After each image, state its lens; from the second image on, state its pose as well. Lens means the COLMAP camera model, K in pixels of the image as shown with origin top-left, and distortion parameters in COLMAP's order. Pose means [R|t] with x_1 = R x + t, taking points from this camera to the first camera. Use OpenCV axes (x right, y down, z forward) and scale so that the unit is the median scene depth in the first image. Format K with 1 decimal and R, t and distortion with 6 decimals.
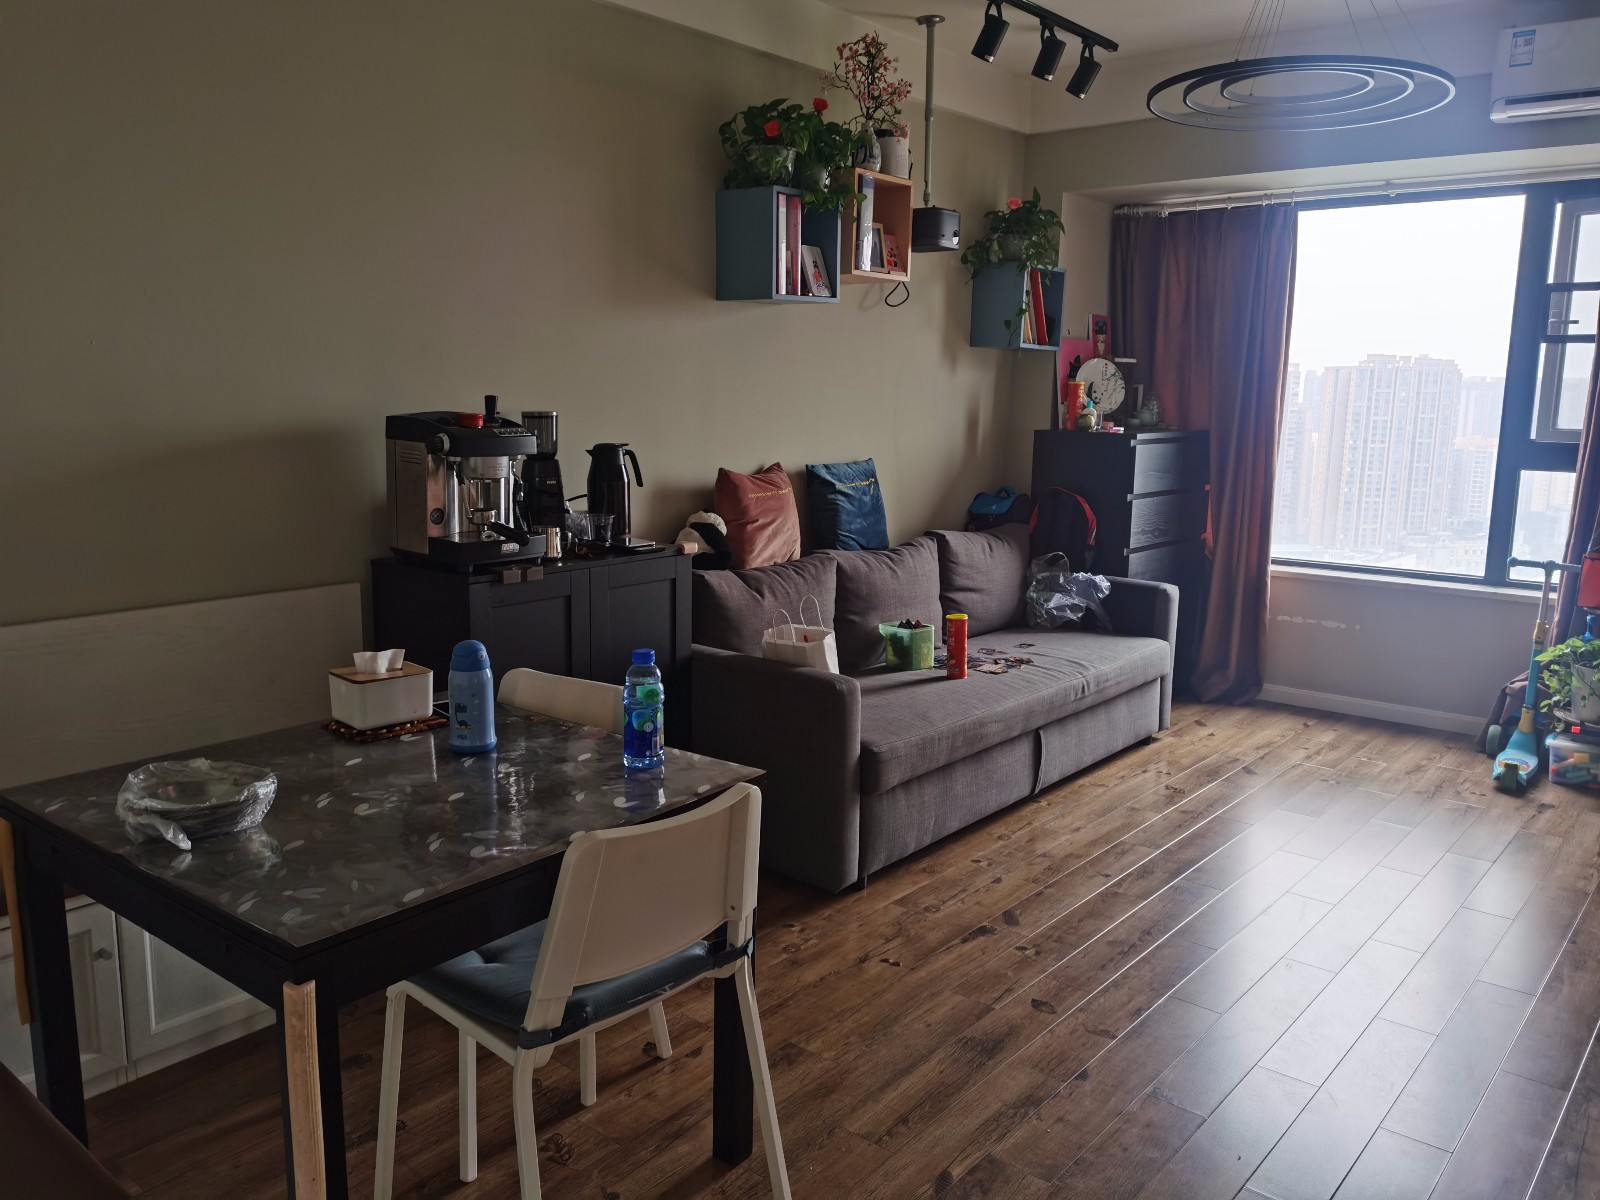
lens RADIAL K [[1236.3, 0, 795.6], [0, 1236.3, 597.9], [0, 0, 1]] dist [0.067729, -0.082508]
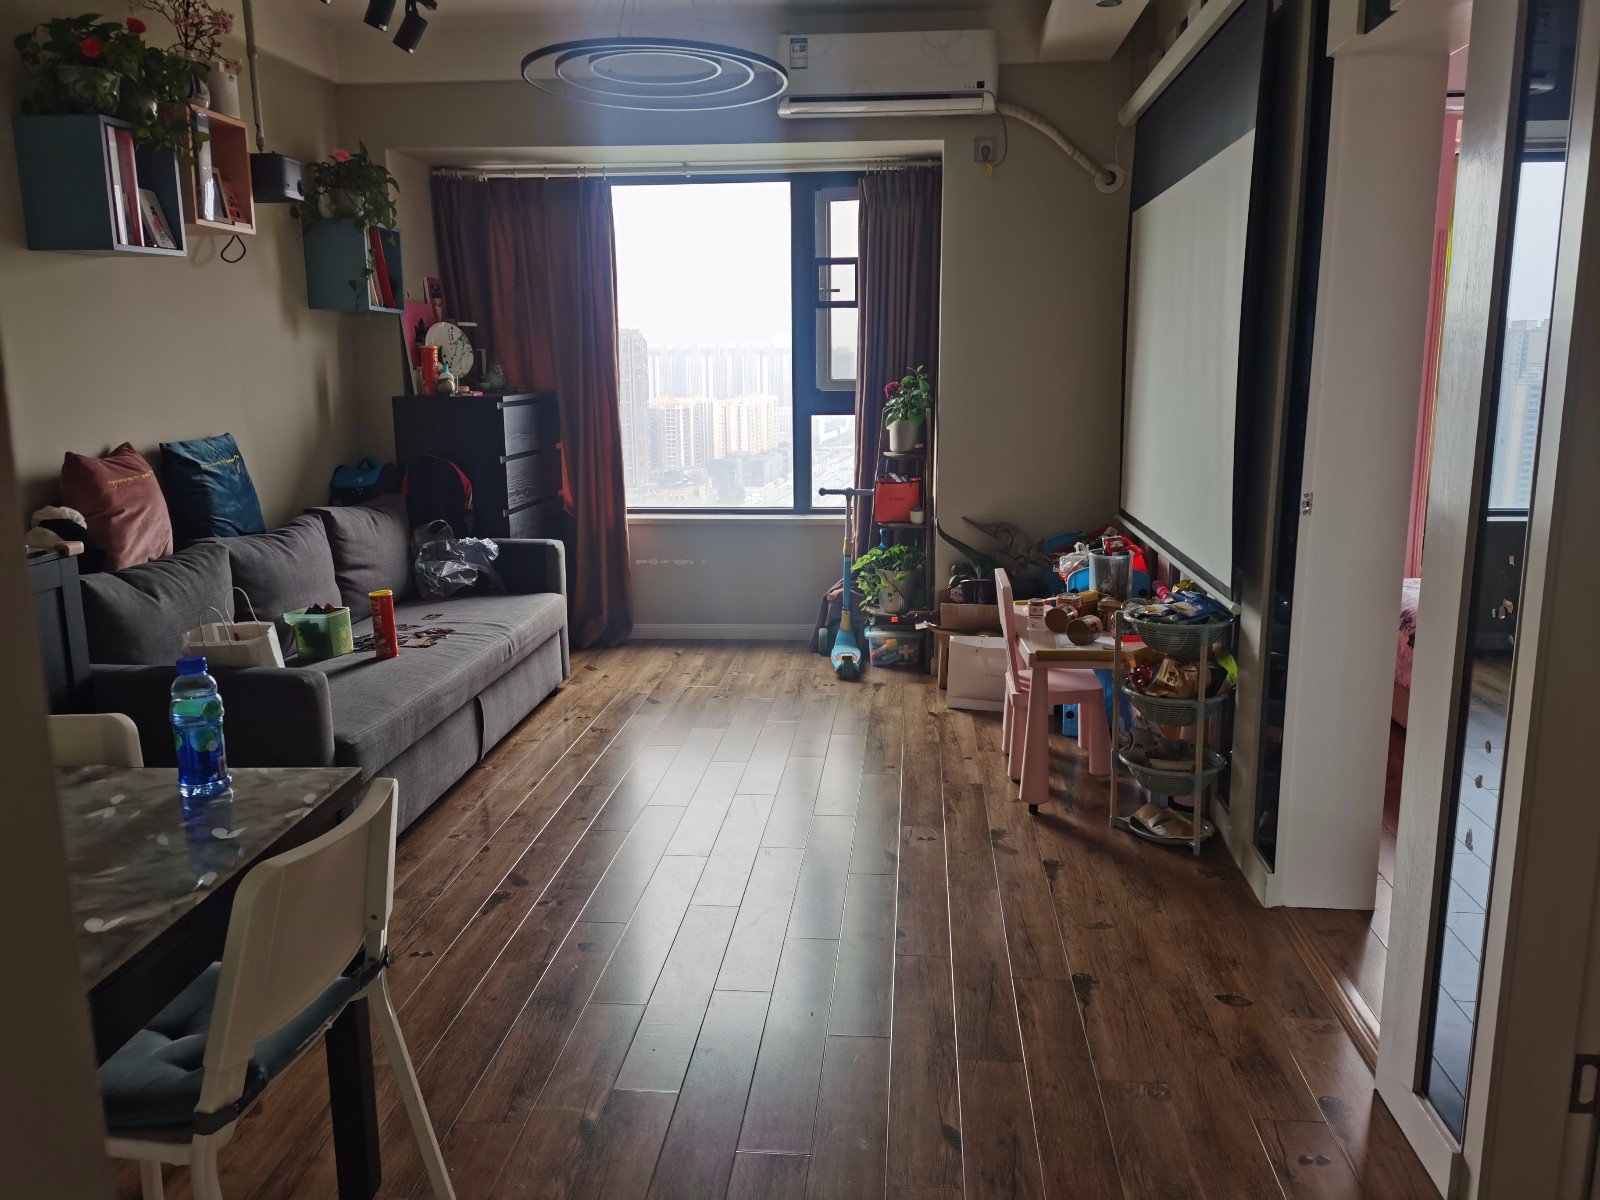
lens RADIAL K [[1236.3, 0, 795.6], [0, 1236.3, 597.9], [0, 0, 1]] dist [0.067729, -0.082508]
pose [[0.819783, -0.129329, 0.557880, -0.131084], [0.116452, 0.991459, 0.058719, -0.000304], [-0.560709, 0.016829, 0.827842, 0.029874]]
